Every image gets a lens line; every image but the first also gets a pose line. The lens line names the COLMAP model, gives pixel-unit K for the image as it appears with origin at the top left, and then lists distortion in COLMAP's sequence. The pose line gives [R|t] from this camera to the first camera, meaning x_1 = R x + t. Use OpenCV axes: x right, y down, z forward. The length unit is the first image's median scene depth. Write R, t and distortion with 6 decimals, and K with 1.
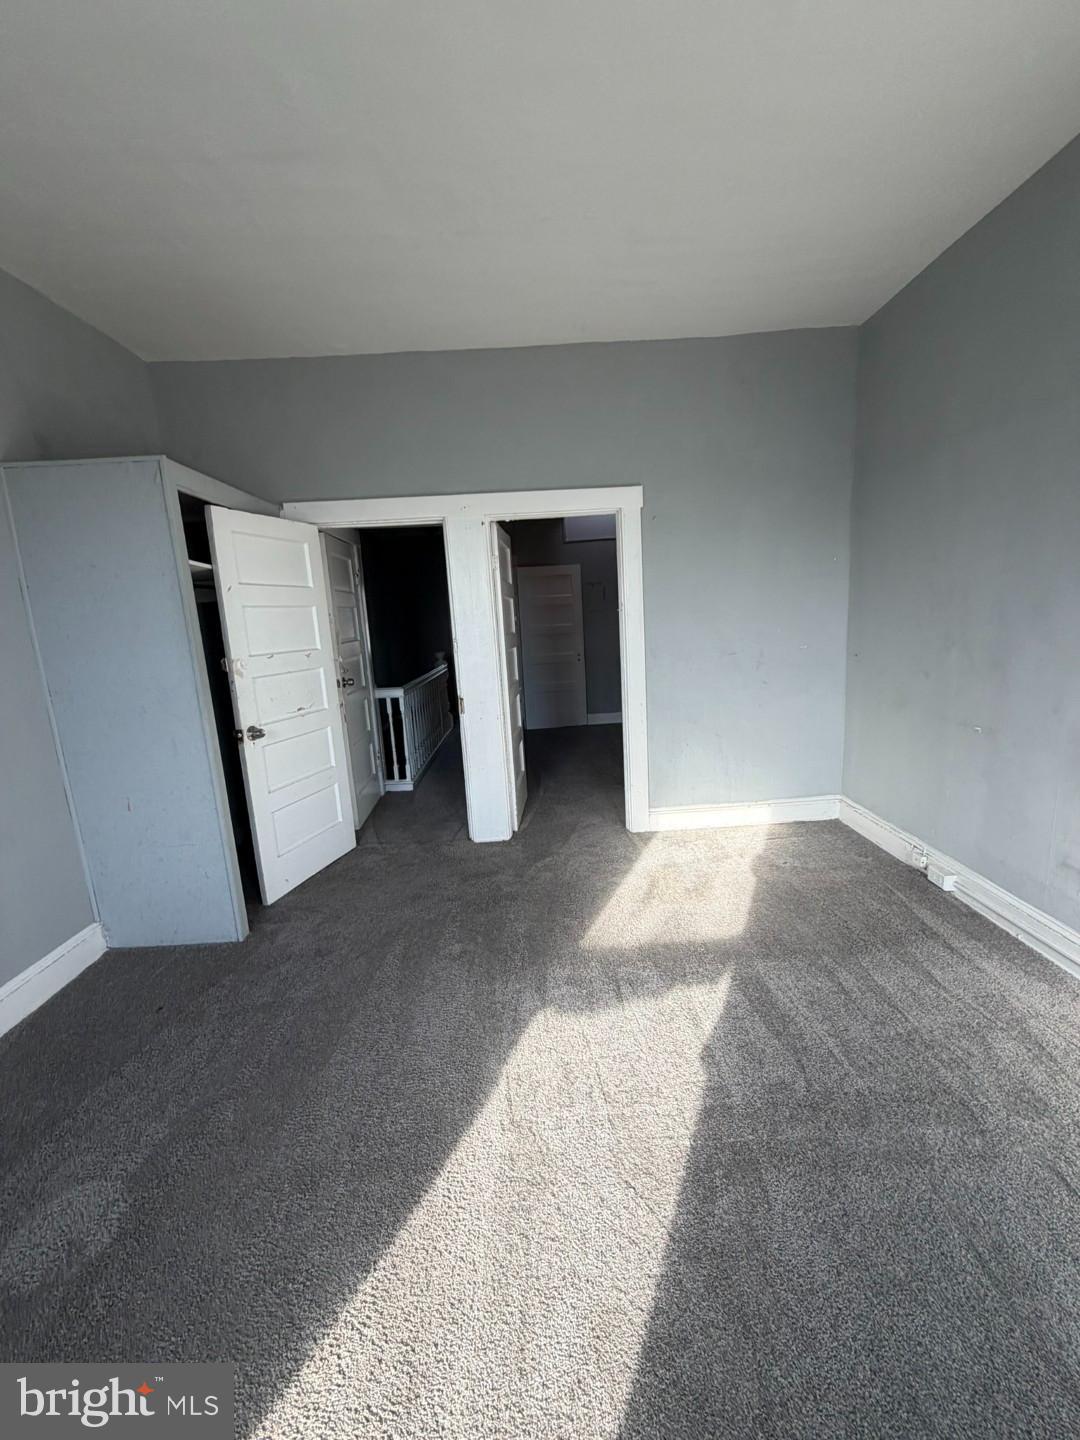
lens RADIAL K [[581.0, 0, 542.6], [0, 581.0, 718.0], [0, 0, 1]] dist [-0.001543, -0.000056]
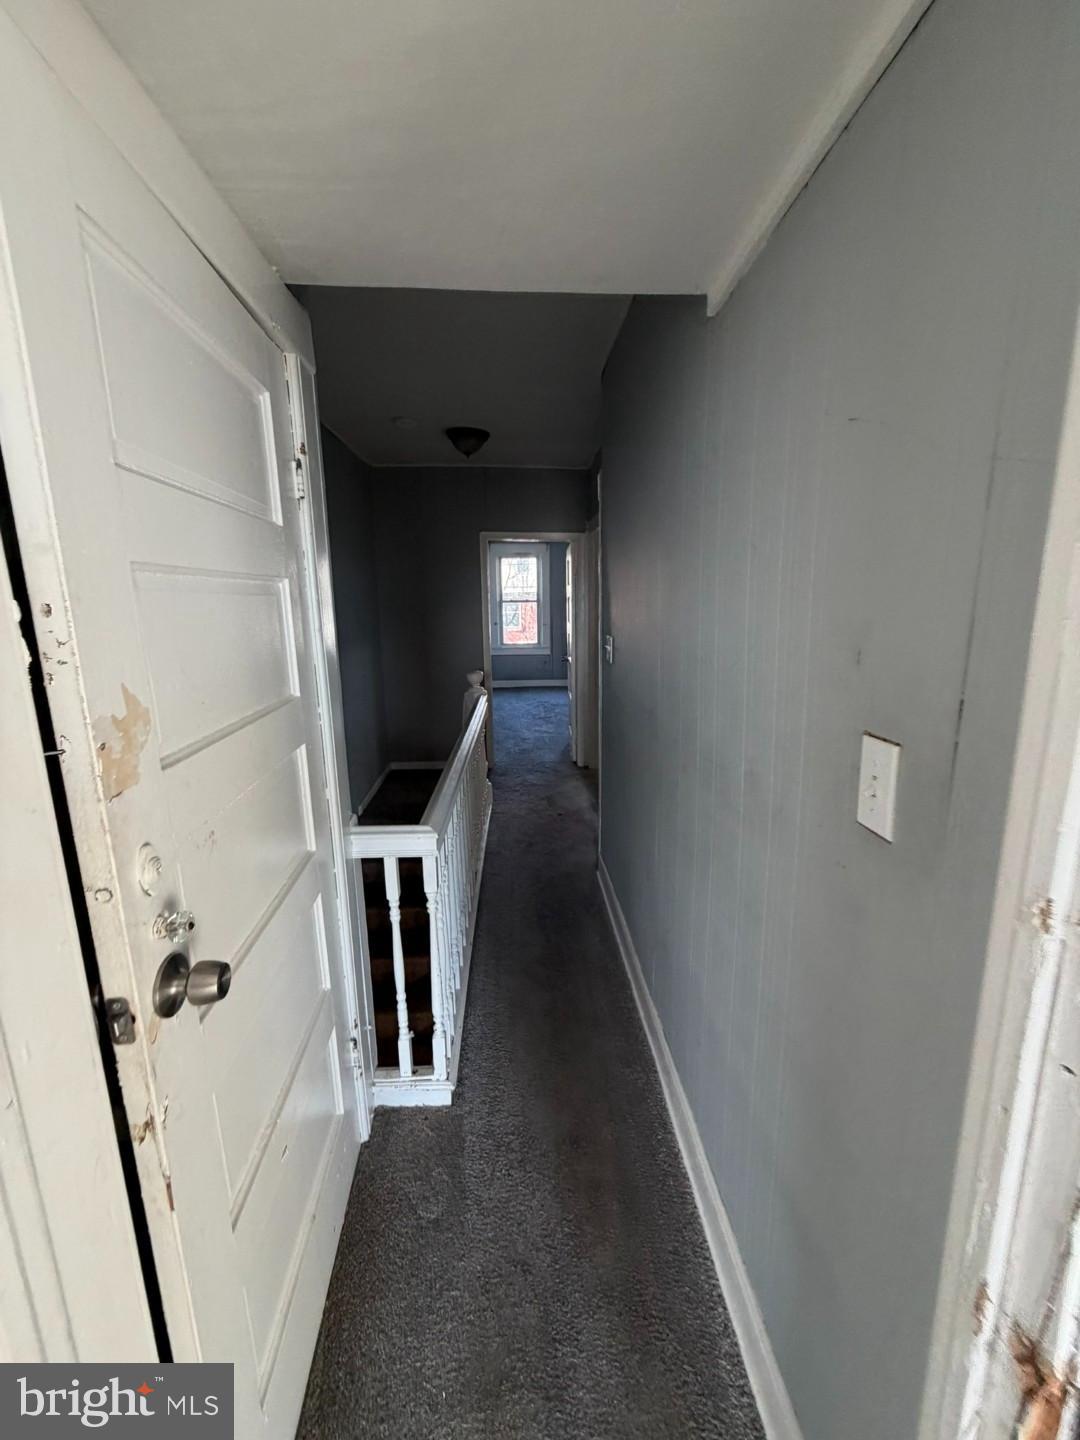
lens RADIAL K [[581.0, 0, 539.3], [0, 581.0, 718.0], [0, 0, 1]] dist [-0.001543, -0.000056]
pose [[0.999184, 0.035778, 0.018732, -0.187493], [-0.036089, 0.999212, 0.016546, -0.122155], [-0.018126, -0.017209, 0.999688, 0.659231]]
